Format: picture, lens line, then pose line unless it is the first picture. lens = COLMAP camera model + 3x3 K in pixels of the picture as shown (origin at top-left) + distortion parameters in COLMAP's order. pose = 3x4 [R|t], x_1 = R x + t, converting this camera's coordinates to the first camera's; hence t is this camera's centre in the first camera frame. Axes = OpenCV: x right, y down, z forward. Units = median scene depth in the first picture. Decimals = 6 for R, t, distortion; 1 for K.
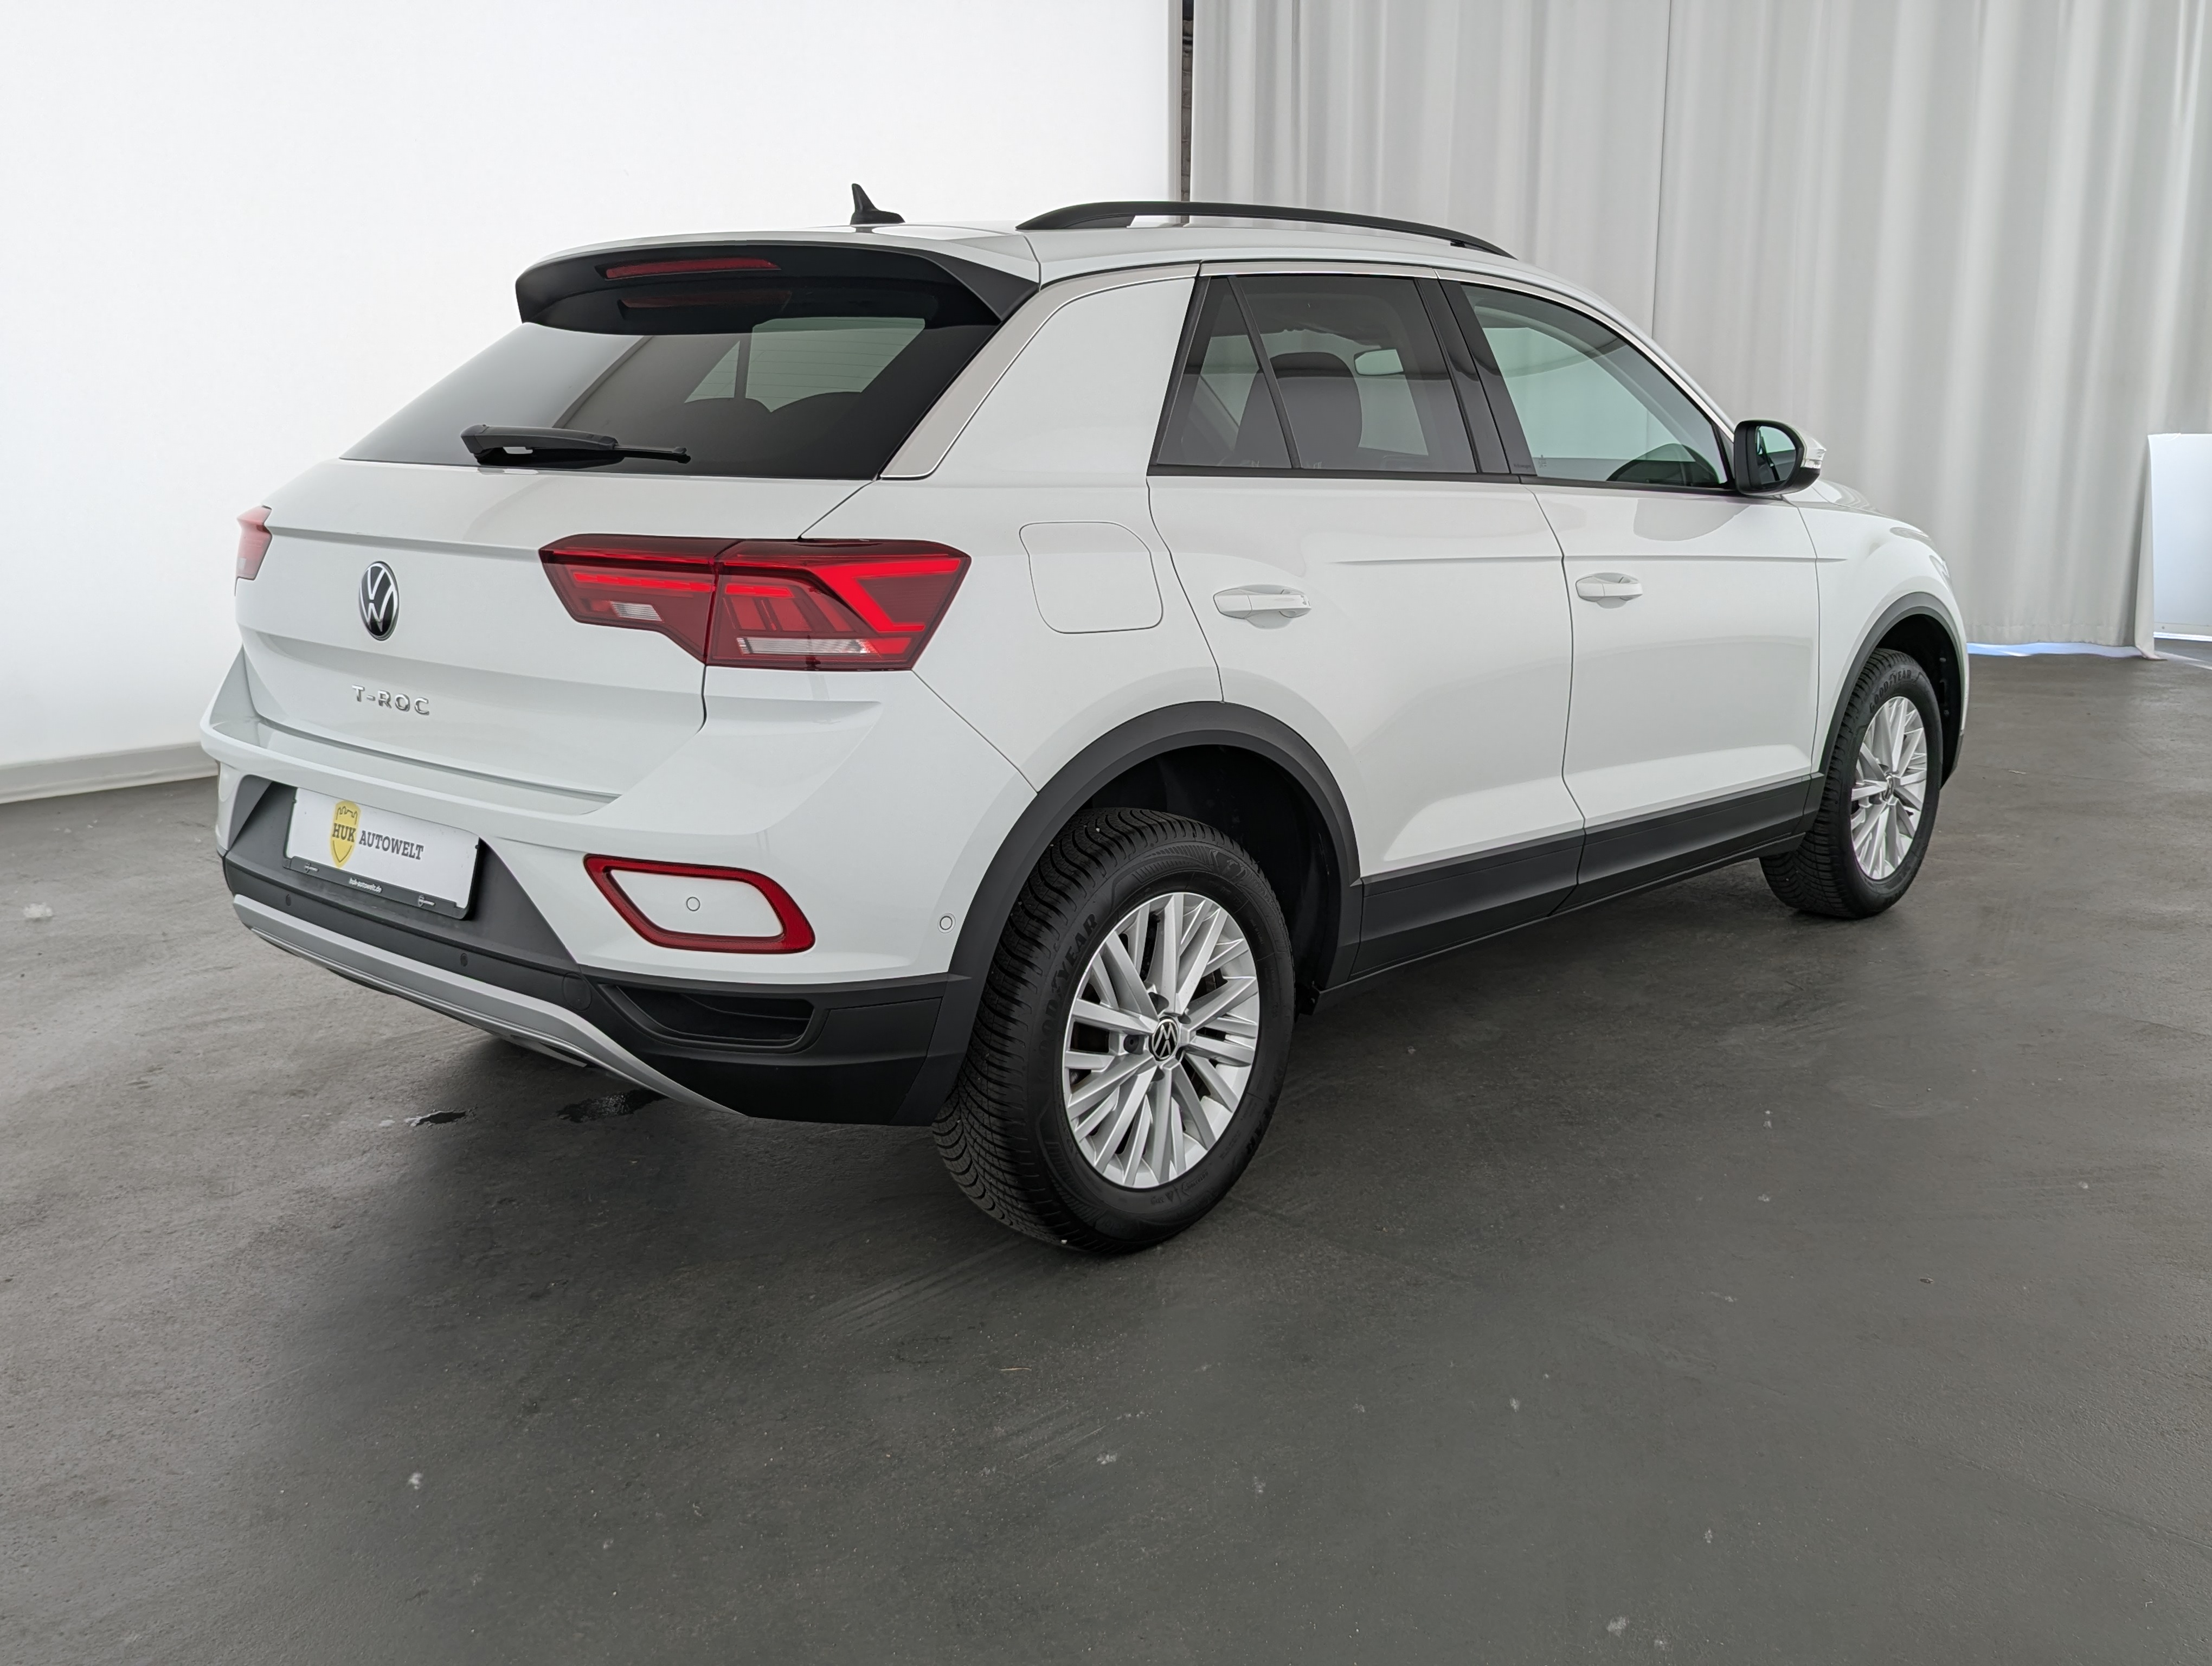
lens RADIAL K [[2146.1, 0, 1148.1], [0, 2146.1, 793.3], [0, 0, 1]] dist [0.019678, 0.014016]
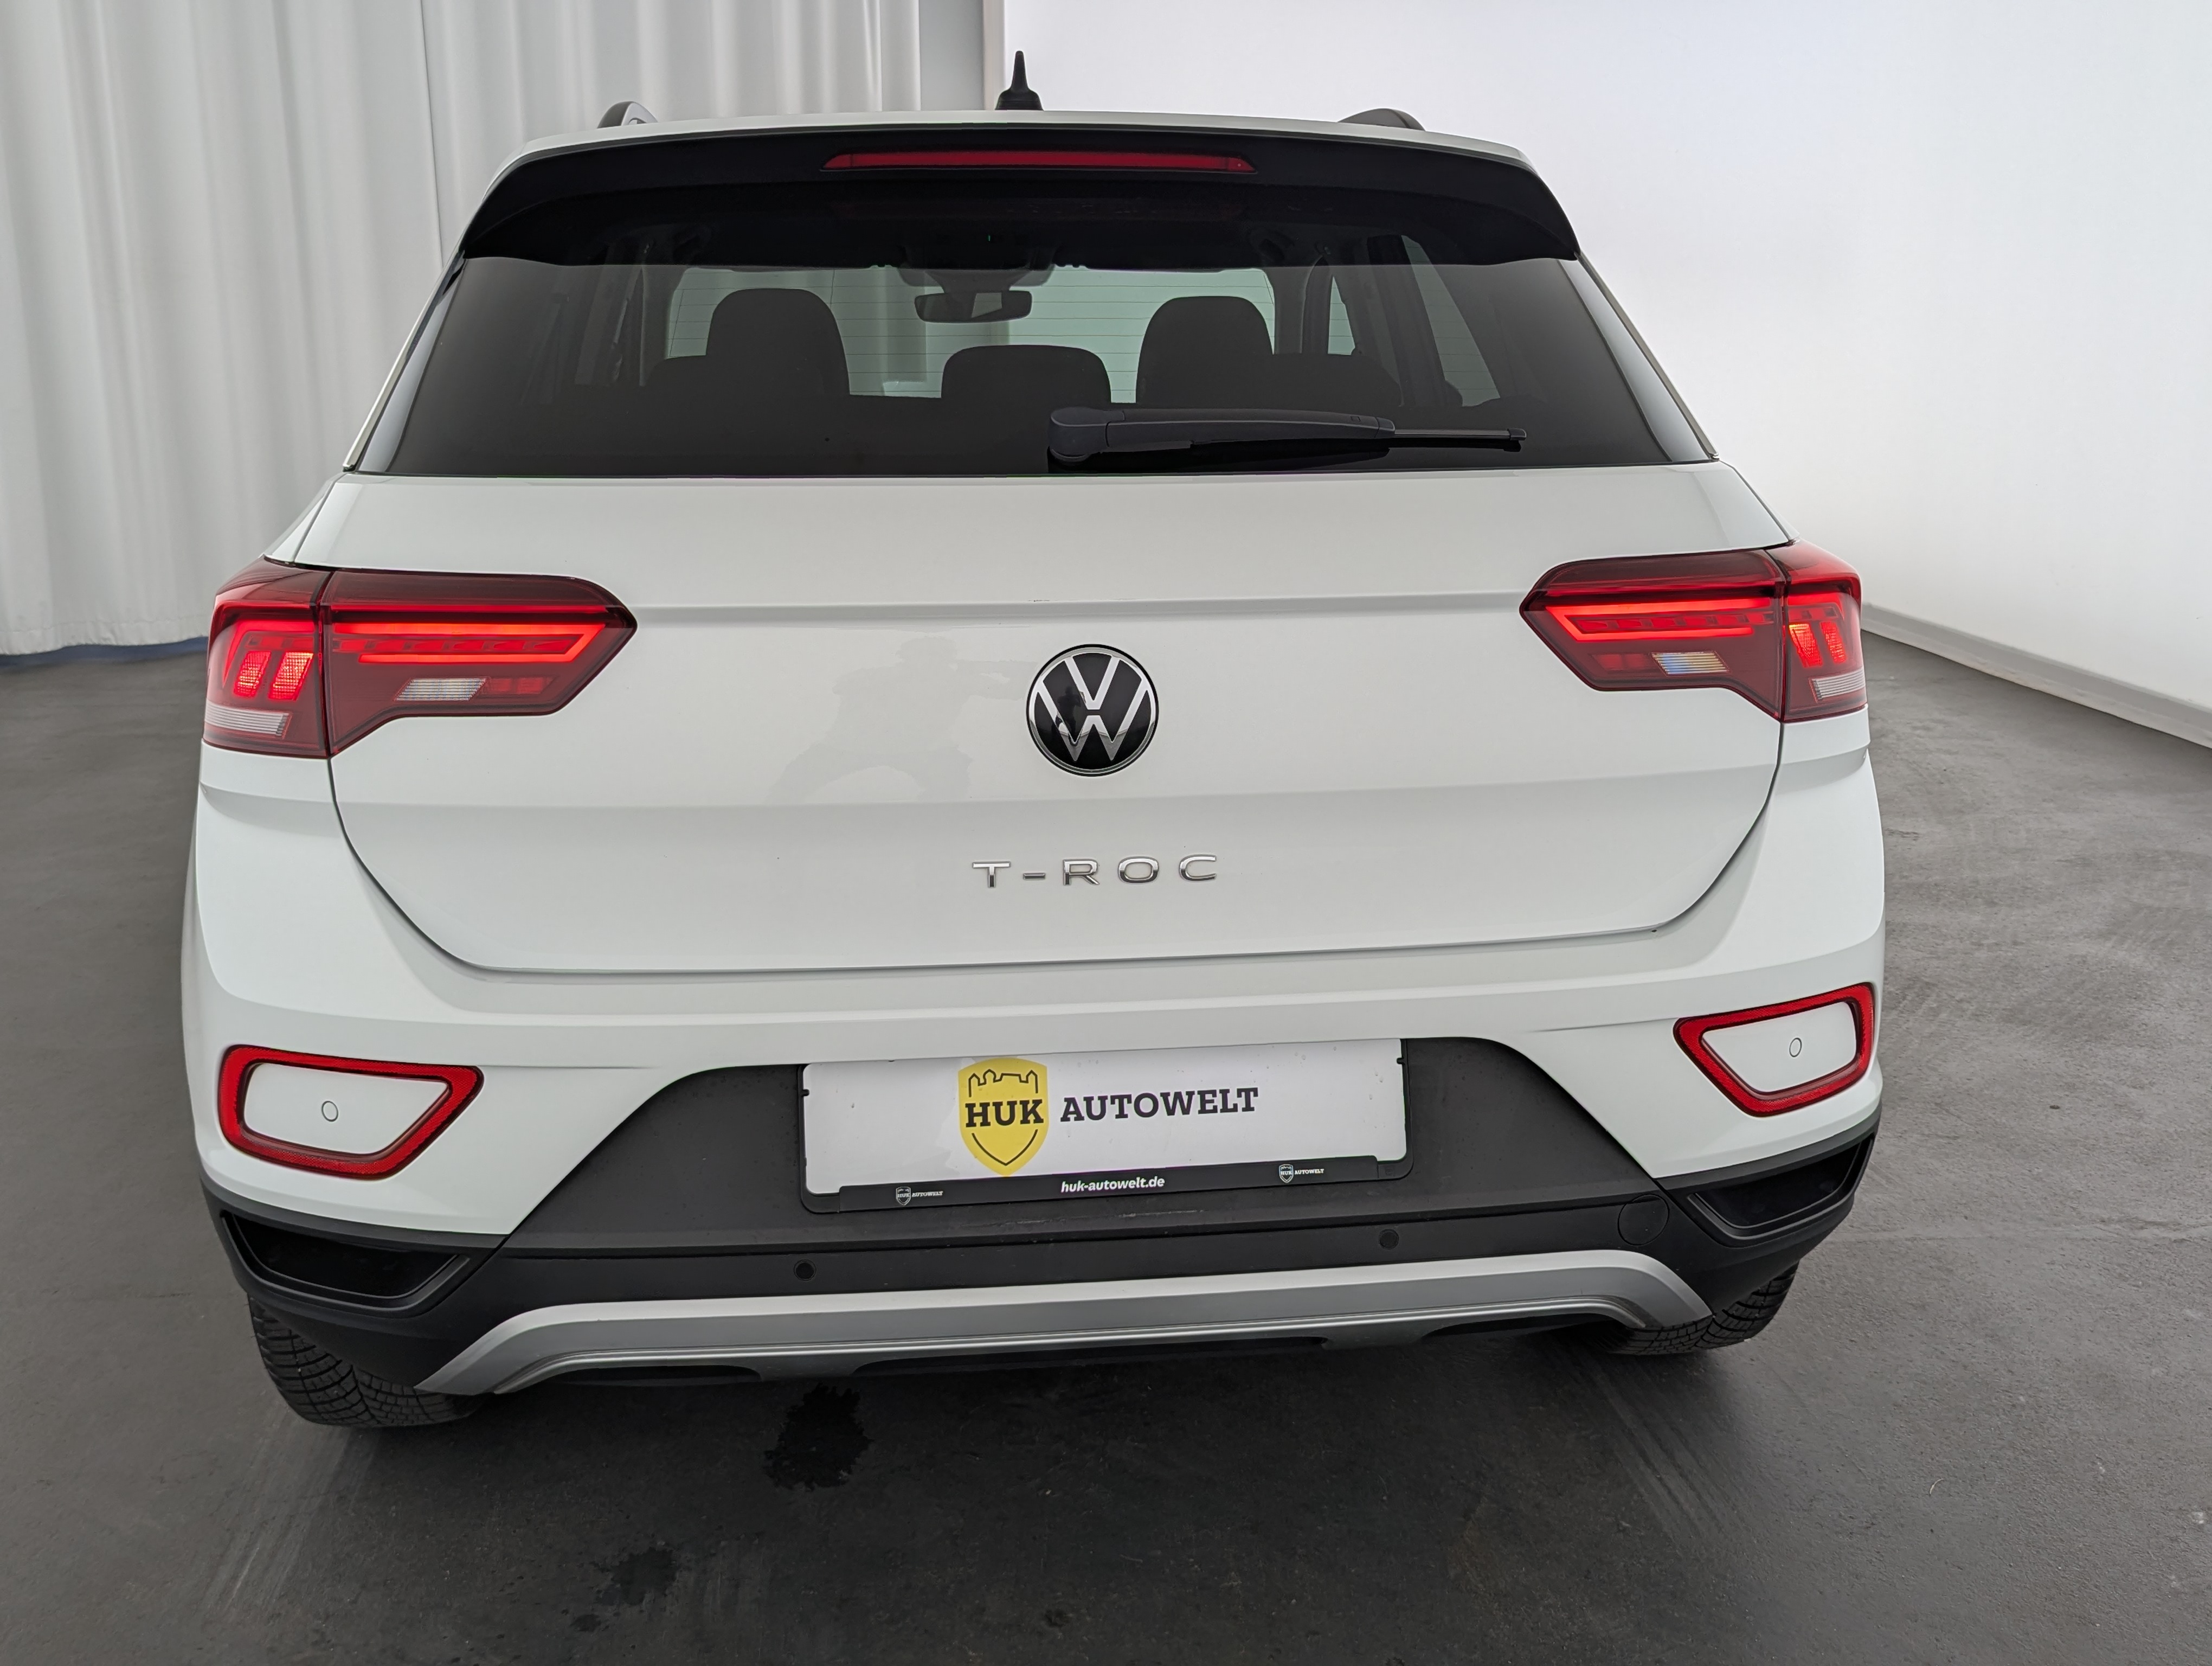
lens RADIAL K [[2146.1, 0, 1148.1], [0, 2146.1, 793.3], [0, 0, 1]] dist [0.019678, 0.014016]
pose [[0.650561, -0.162430, 0.741880, -0.802301], [0.142966, 0.985589, 0.090420, -0.119727], [-0.745876, 0.047239, 0.664408, 0.606215]]
